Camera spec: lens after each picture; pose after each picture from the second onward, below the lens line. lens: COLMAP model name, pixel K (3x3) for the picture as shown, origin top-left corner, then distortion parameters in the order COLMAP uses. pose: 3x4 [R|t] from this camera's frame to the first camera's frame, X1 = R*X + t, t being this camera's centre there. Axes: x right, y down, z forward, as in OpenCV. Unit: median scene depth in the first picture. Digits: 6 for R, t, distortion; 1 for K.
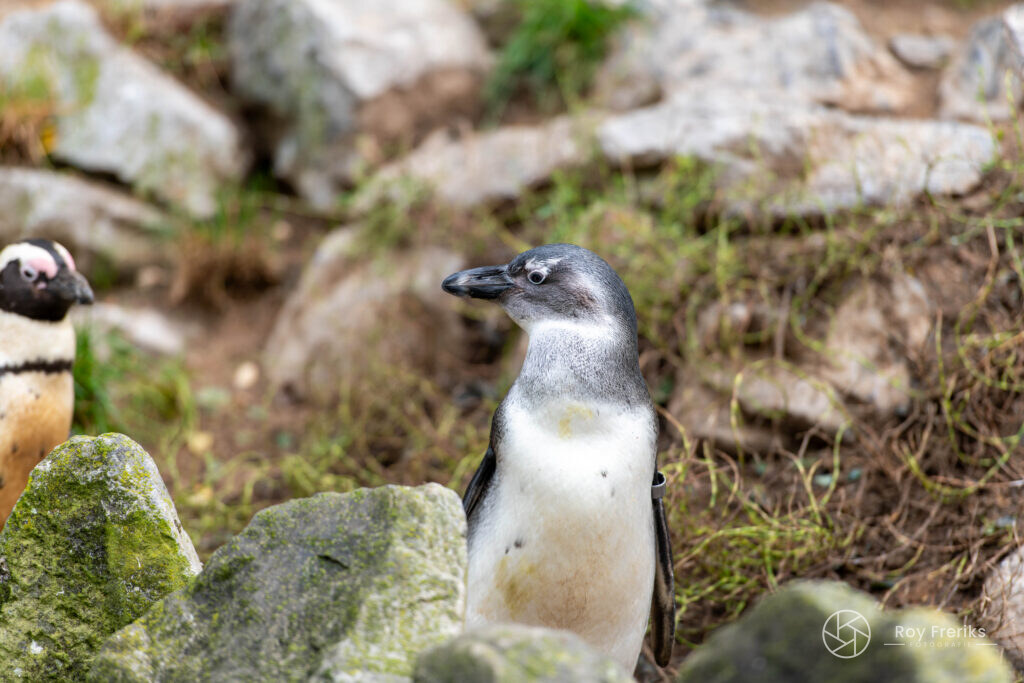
lens RADIAL K [[5881.1, 0, 512.2], [0, 5881.1, 341.5], [0, 0, 1]] dist [0.484648, 0.000000]
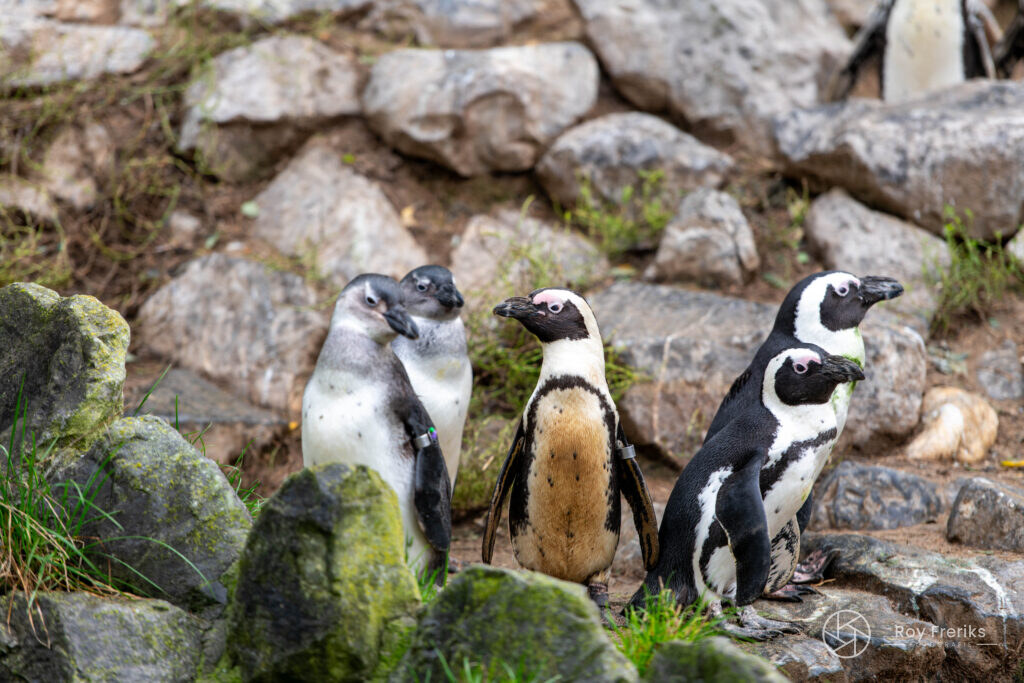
lens RADIAL K [[5457.9, 0, 512.2], [0, 5457.9, 341.2], [0, 0, 1]] dist [-0.060058, 0.000000]
pose [[0.991582, -0.005980, 0.129342, -0.012138], [0.003452, 0.999799, 0.019761, 0.018898], [-0.129434, -0.019148, 0.991403, -0.478342]]
